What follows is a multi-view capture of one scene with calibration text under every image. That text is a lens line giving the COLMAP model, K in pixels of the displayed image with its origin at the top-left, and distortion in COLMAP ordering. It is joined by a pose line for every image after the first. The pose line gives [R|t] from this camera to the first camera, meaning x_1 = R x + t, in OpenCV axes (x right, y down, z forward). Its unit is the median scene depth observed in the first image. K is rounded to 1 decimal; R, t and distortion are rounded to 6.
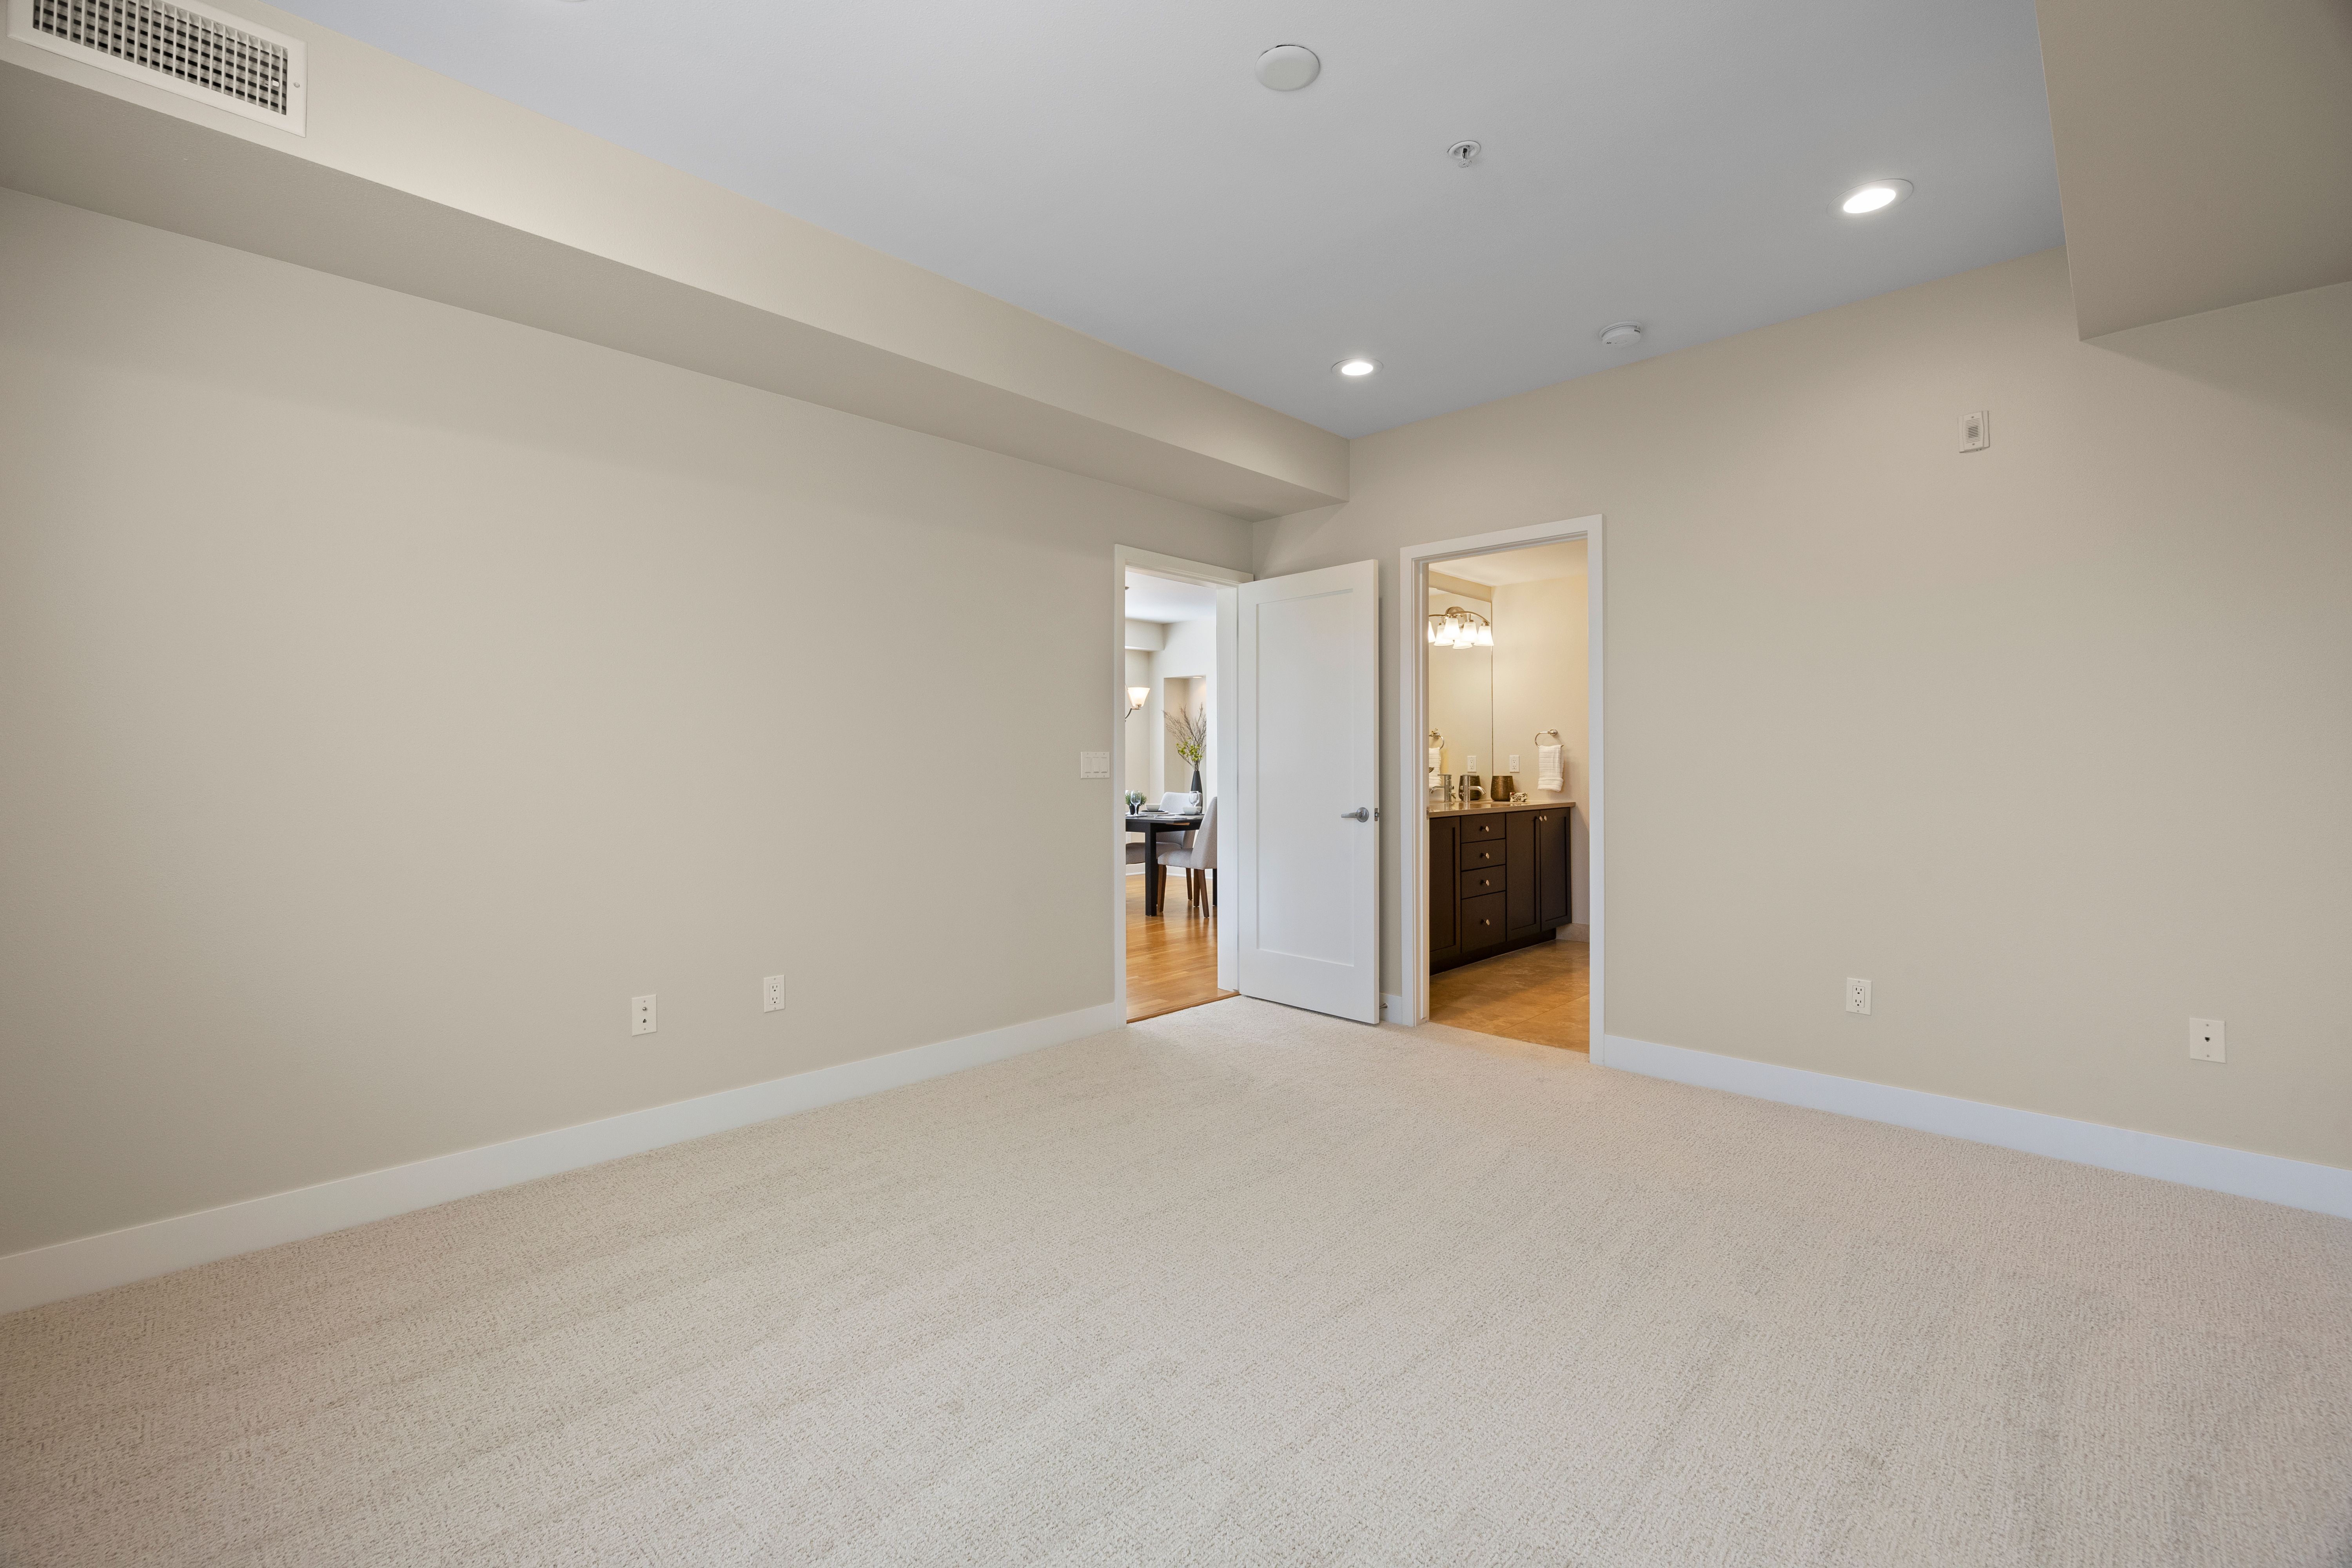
lens RADIAL K [[1010.8, 0, 1174.1], [0, 1010.8, 772.7], [0, 0, 1]] dist [-0.000083, 0.000002]
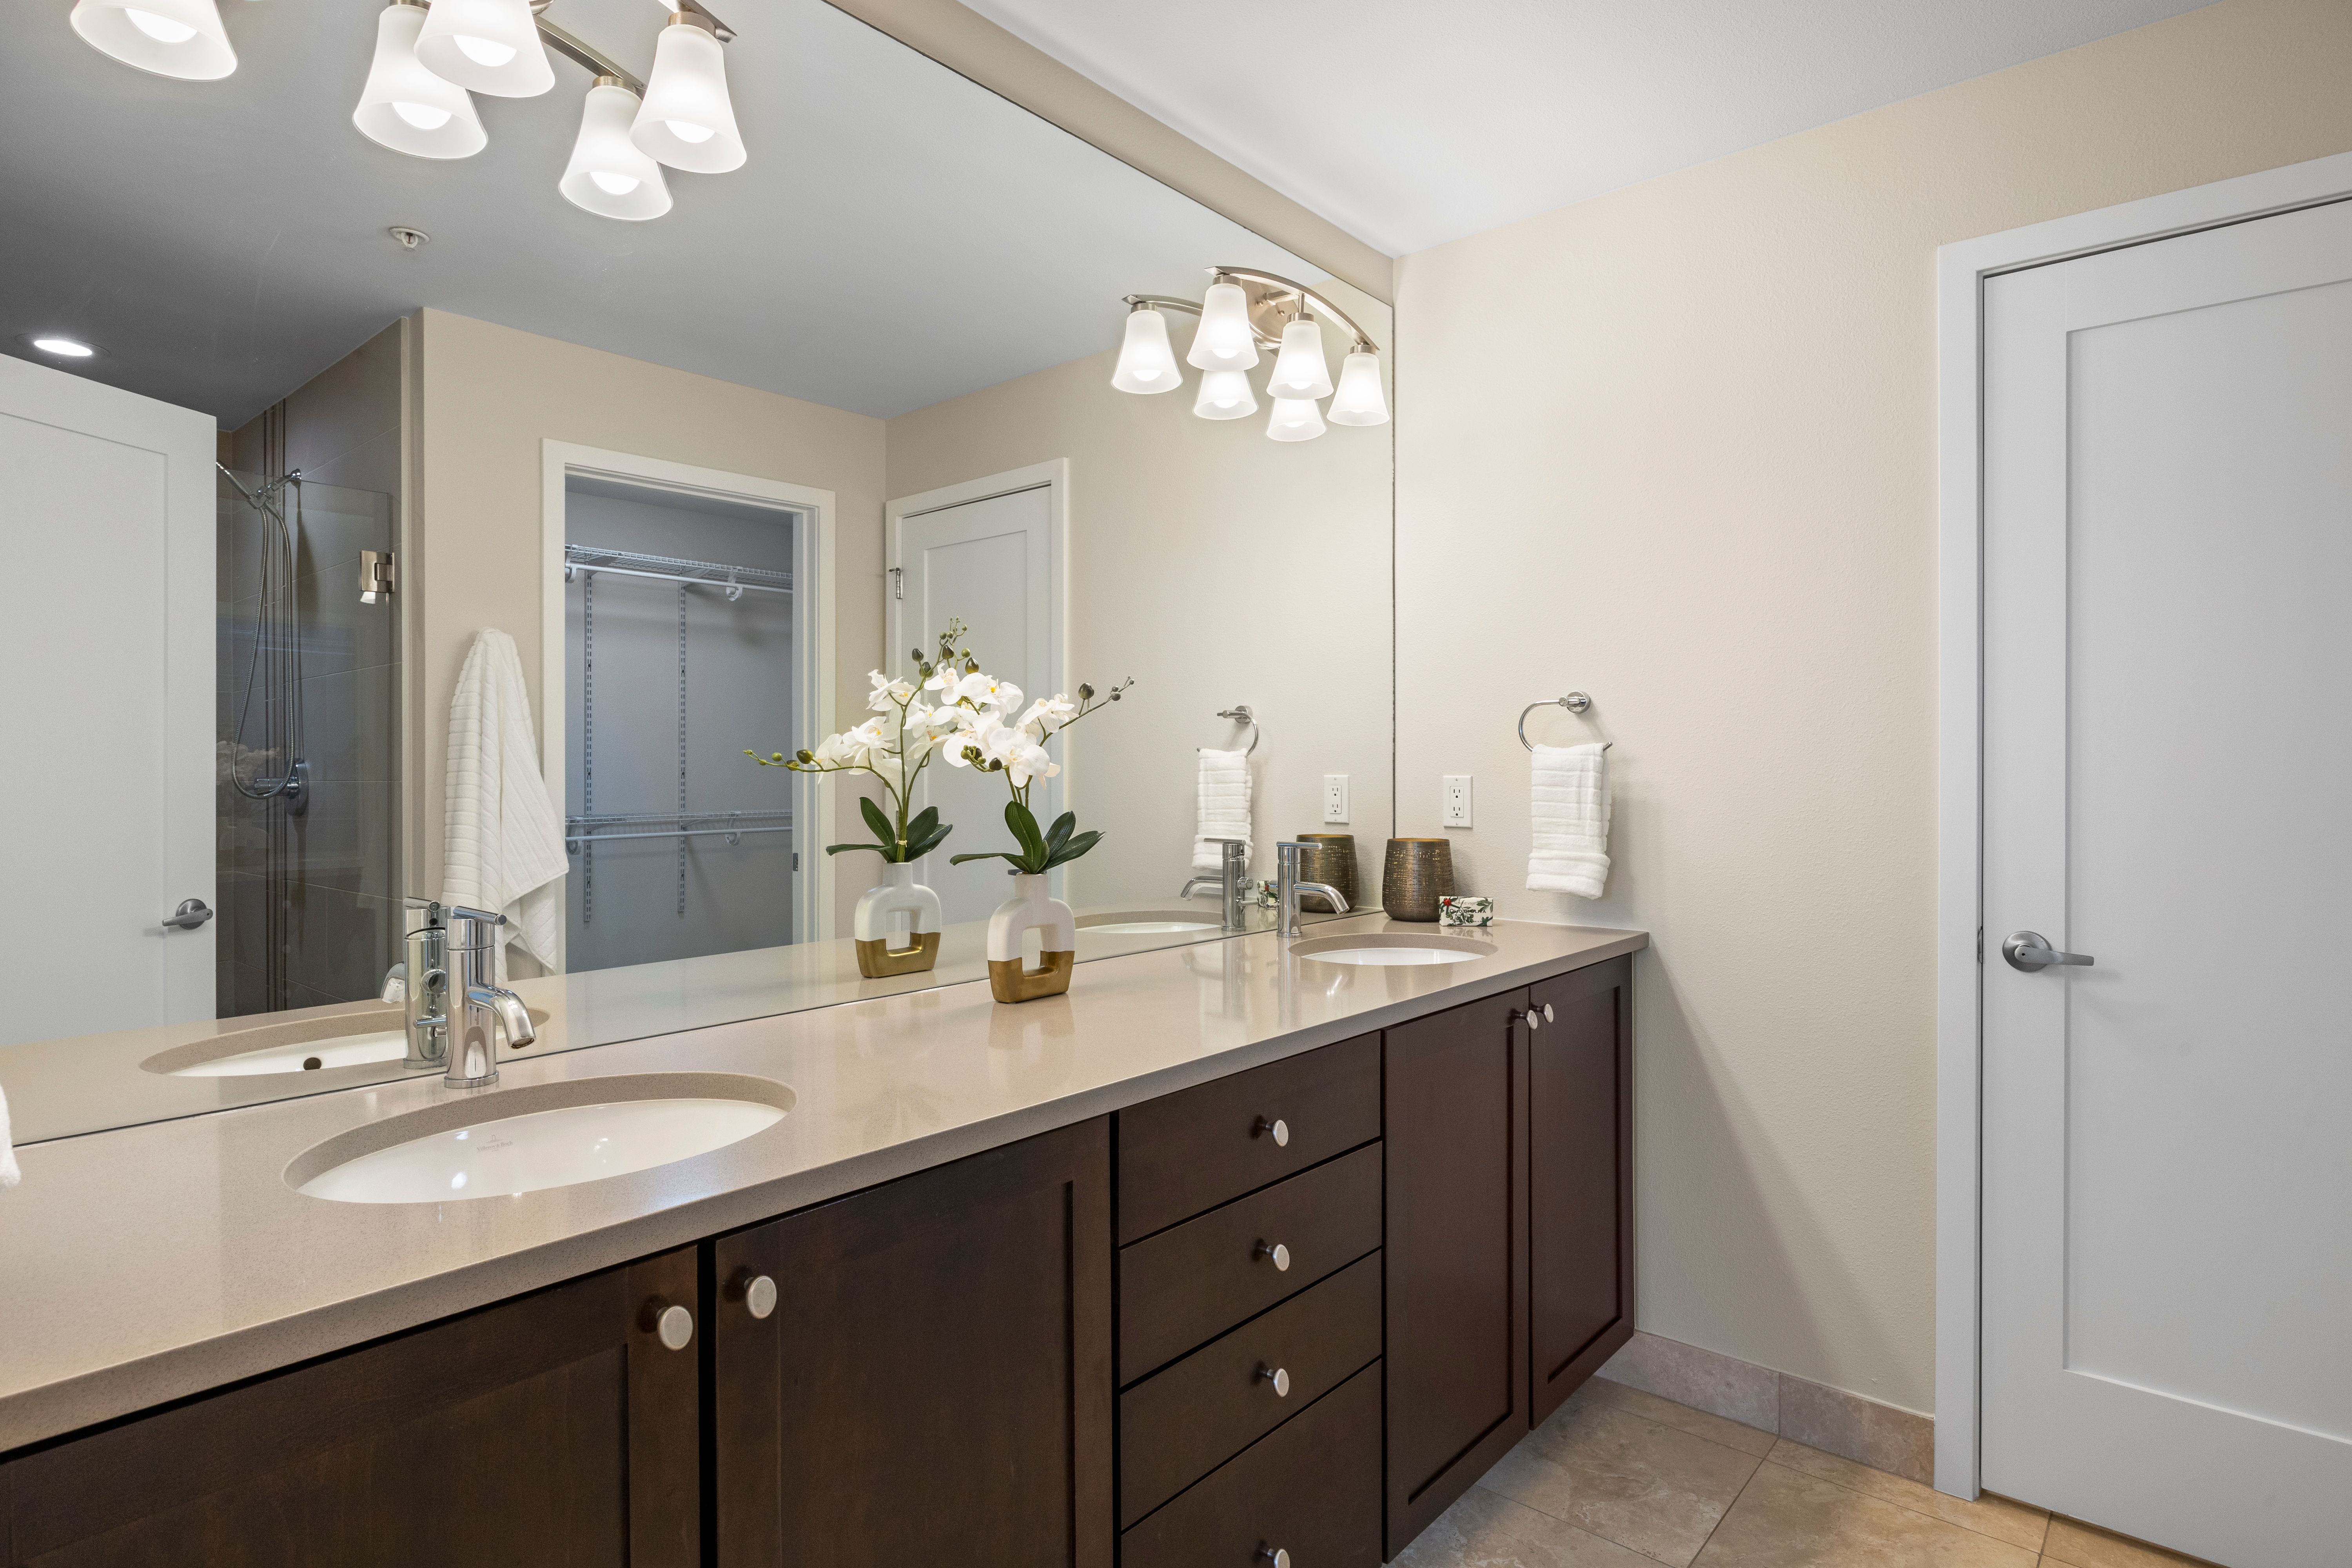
lens RADIAL K [[1258.0, 0, 1177.1], [0, 1258.0, 780.6], [0, 0, 1]] dist [0.000622, -0.000022]
pose [[0.998580, 0.004929, 0.053051, 0.234020], [-0.005038, 0.999985, 0.001918, -0.016320], [-0.053040, -0.002182, 0.998590, 0.626283]]
